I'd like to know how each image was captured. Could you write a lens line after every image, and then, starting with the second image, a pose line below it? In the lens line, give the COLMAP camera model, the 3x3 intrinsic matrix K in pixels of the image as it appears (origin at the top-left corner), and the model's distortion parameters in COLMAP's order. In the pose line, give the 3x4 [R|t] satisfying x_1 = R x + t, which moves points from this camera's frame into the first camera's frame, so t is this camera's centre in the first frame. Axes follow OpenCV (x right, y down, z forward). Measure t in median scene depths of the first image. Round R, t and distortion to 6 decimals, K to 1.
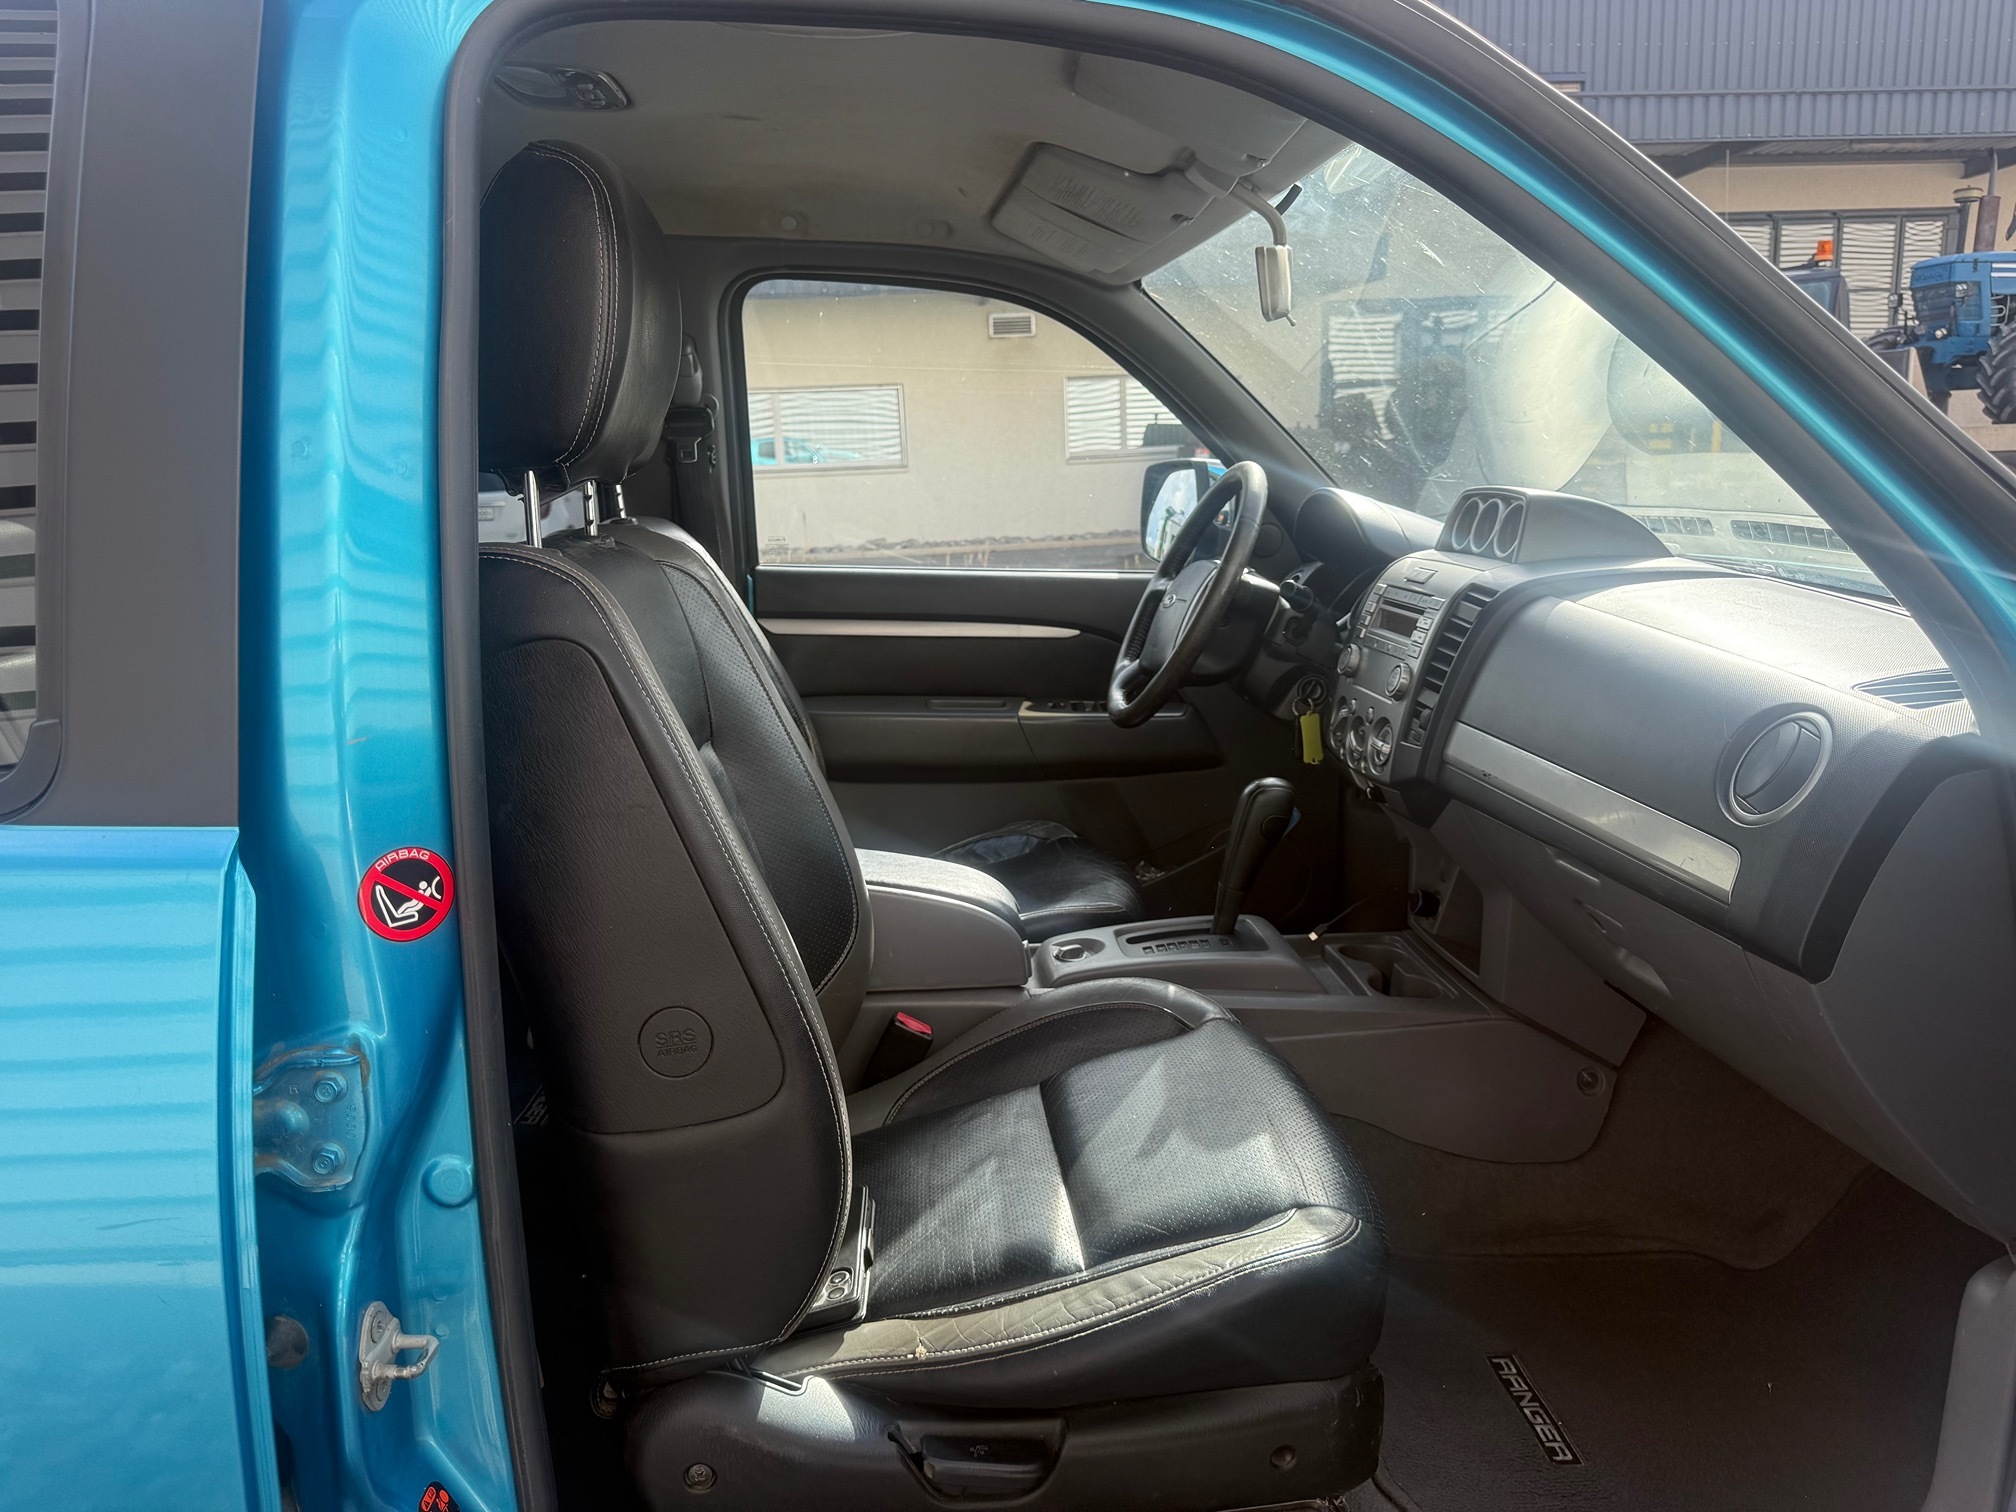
lens RADIAL K [[1448.9, 0, 1008.0], [0, 1448.9, 756.0], [0, 0, 1]] dist [0.039878, -0.053637]
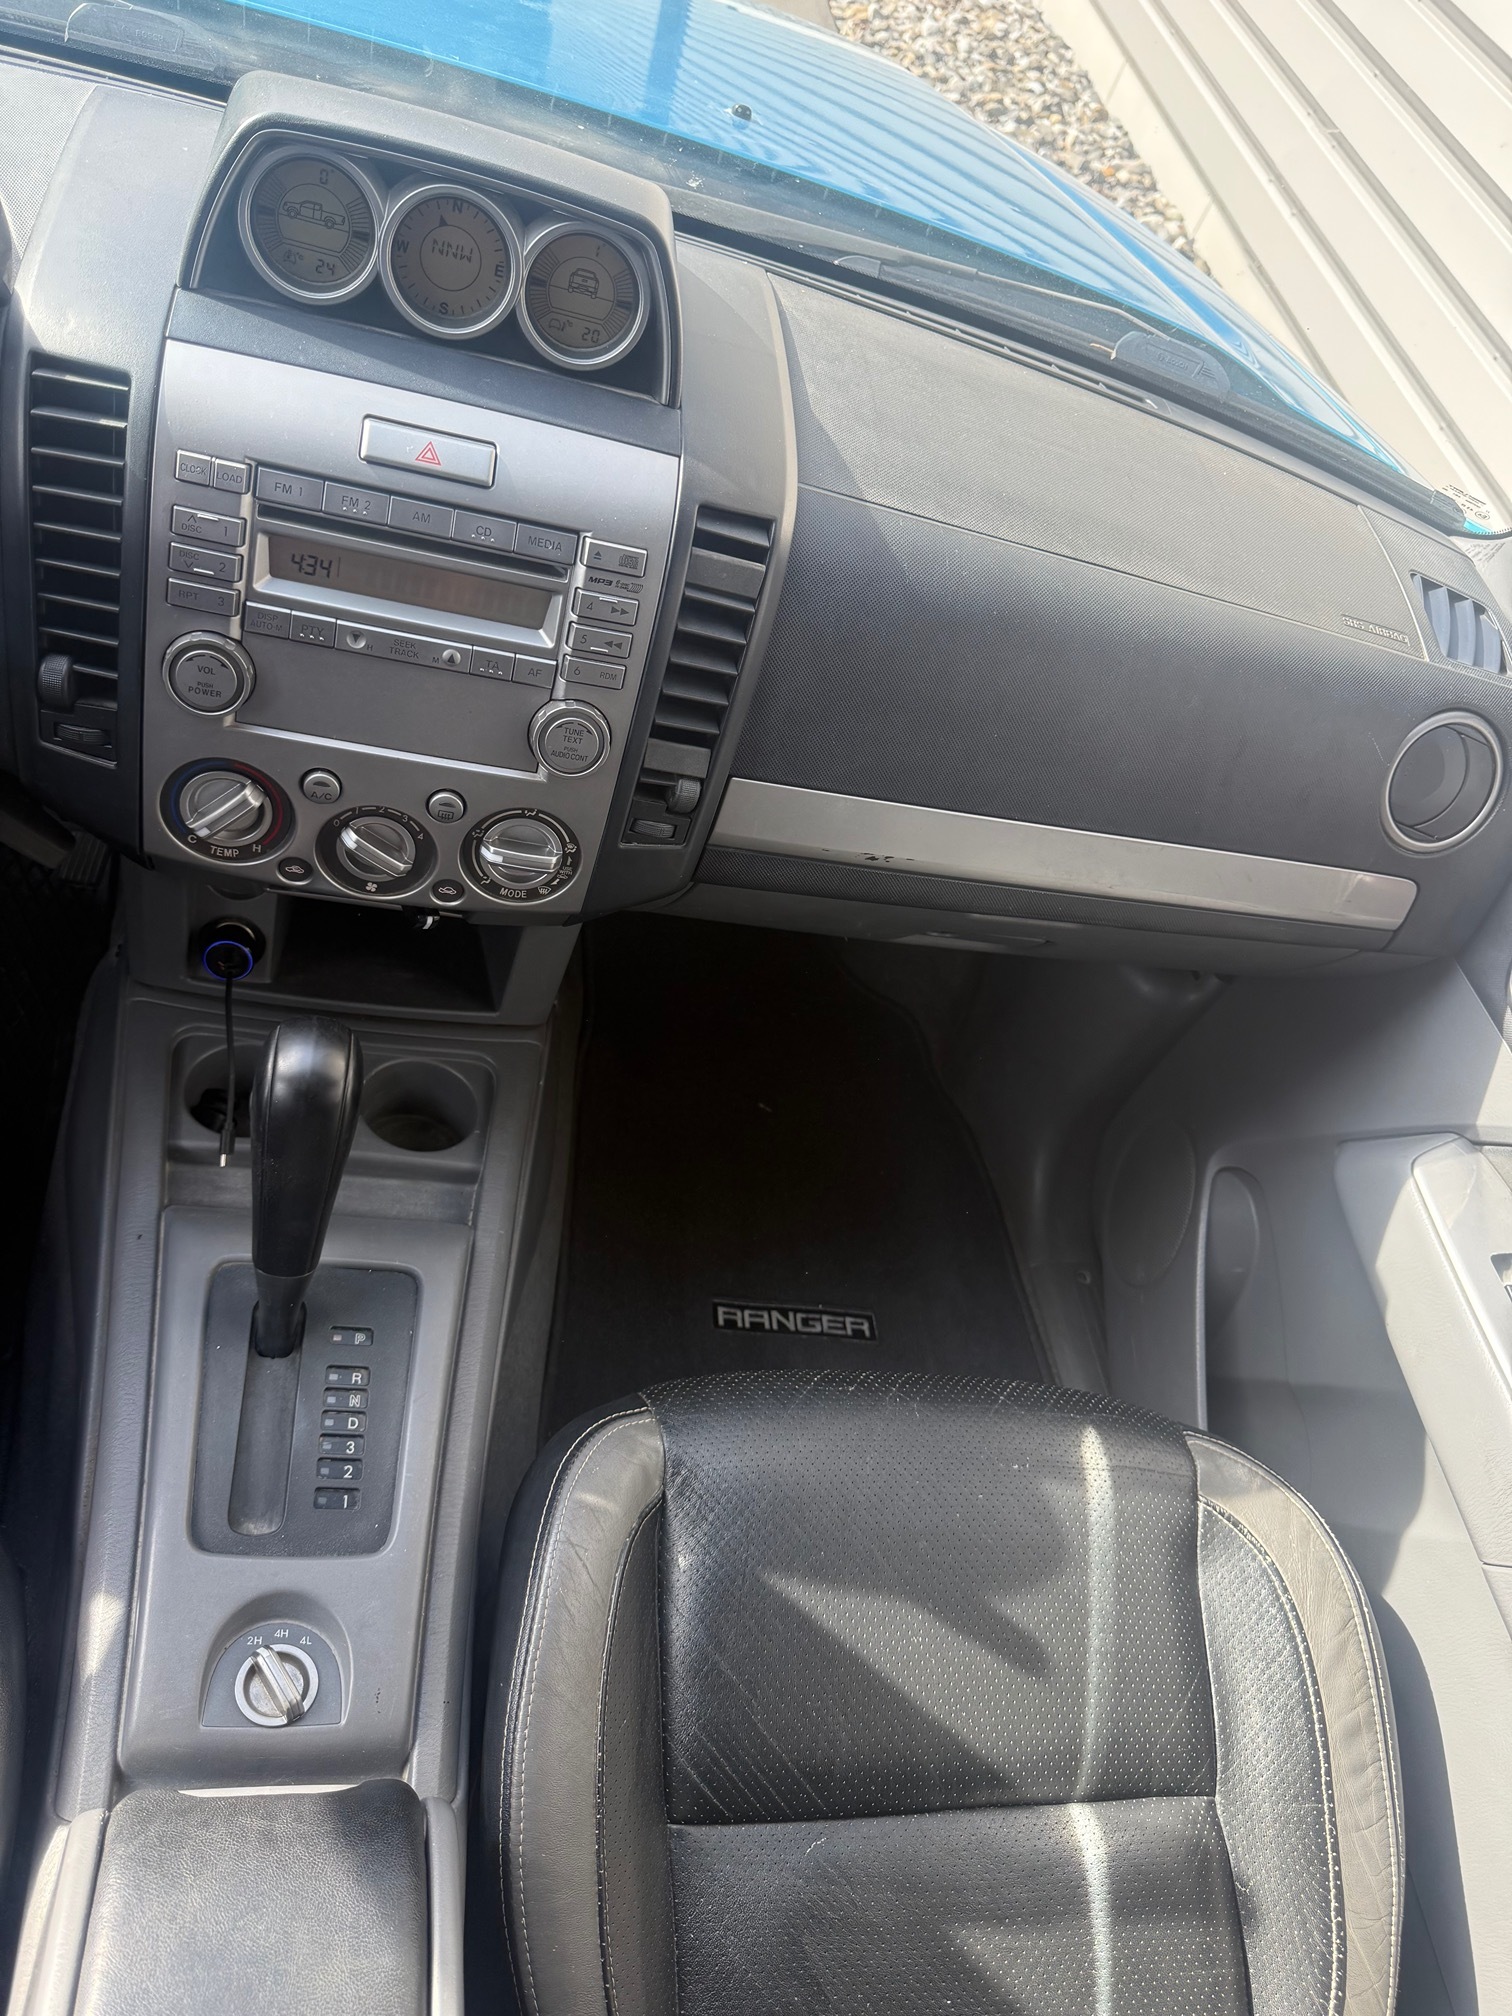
lens RADIAL K [[1448.9, 0, 756.0], [0, 1448.9, 1008.0], [0, 0, 1]] dist [0.039878, -0.053637]
pose [[-0.020792, -0.752616, 0.658131, -0.065087], [-0.101956, 0.656438, 0.747459, -0.232258], [-0.994572, -0.051559, -0.090382, 0.661863]]
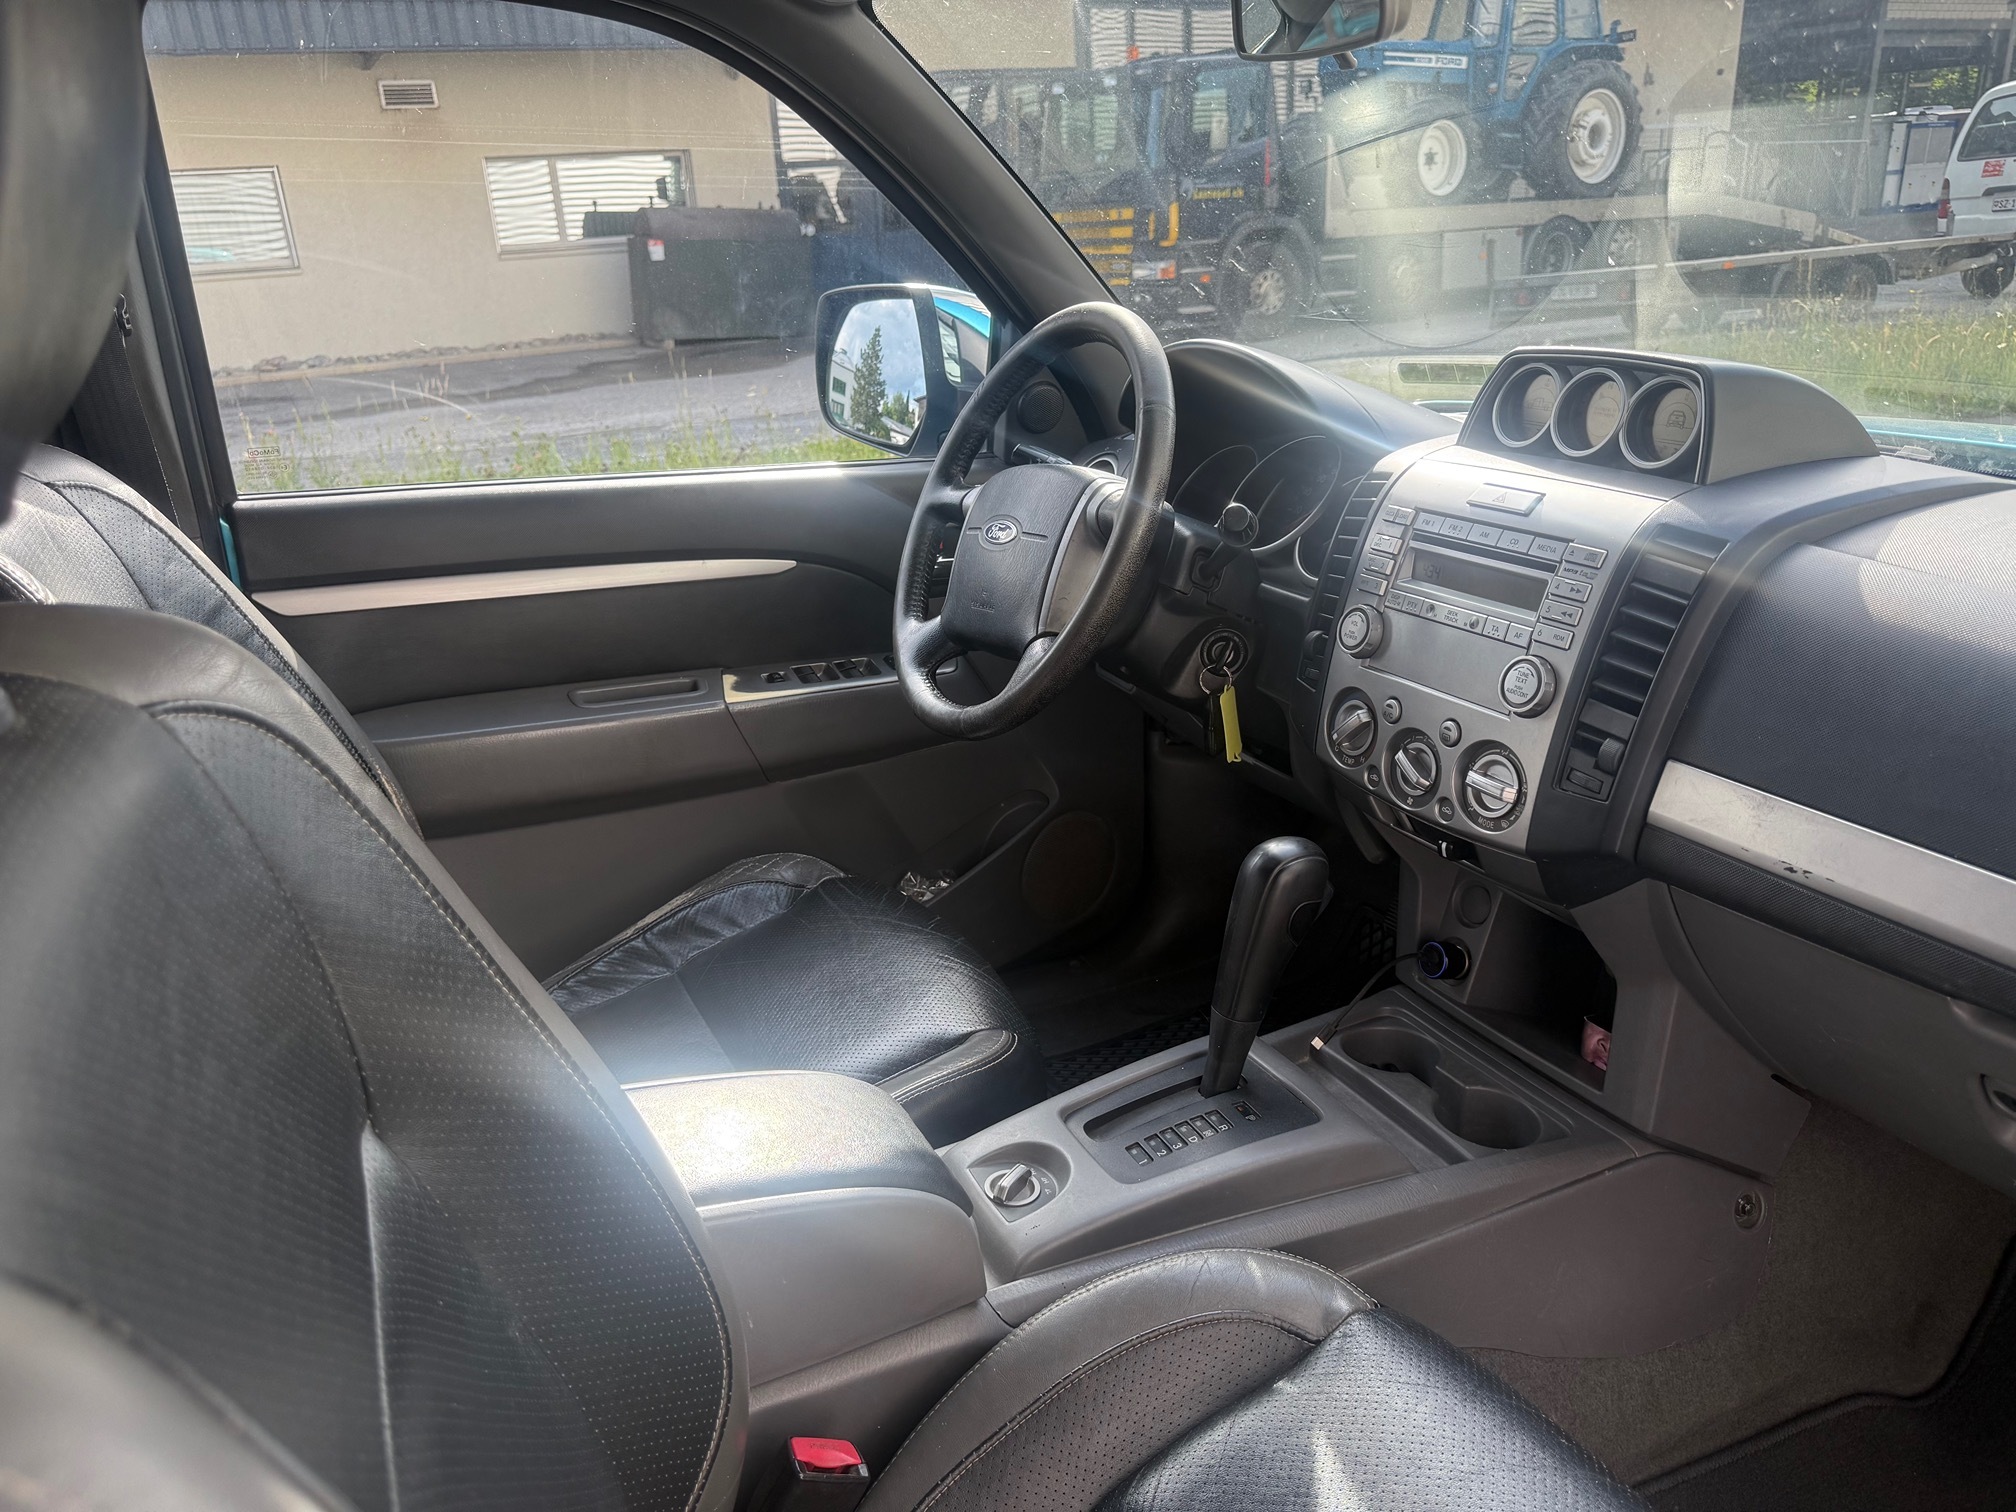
lens RADIAL K [[1448.9, 0, 1008.0], [0, 1448.9, 756.0], [0, 0, 1]] dist [0.039878, -0.053637]
pose [[0.930781, -0.139953, 0.337727, -0.097226], [0.092830, 0.984022, 0.151933, -0.091610], [-0.353594, -0.110065, 0.928901, 0.342785]]
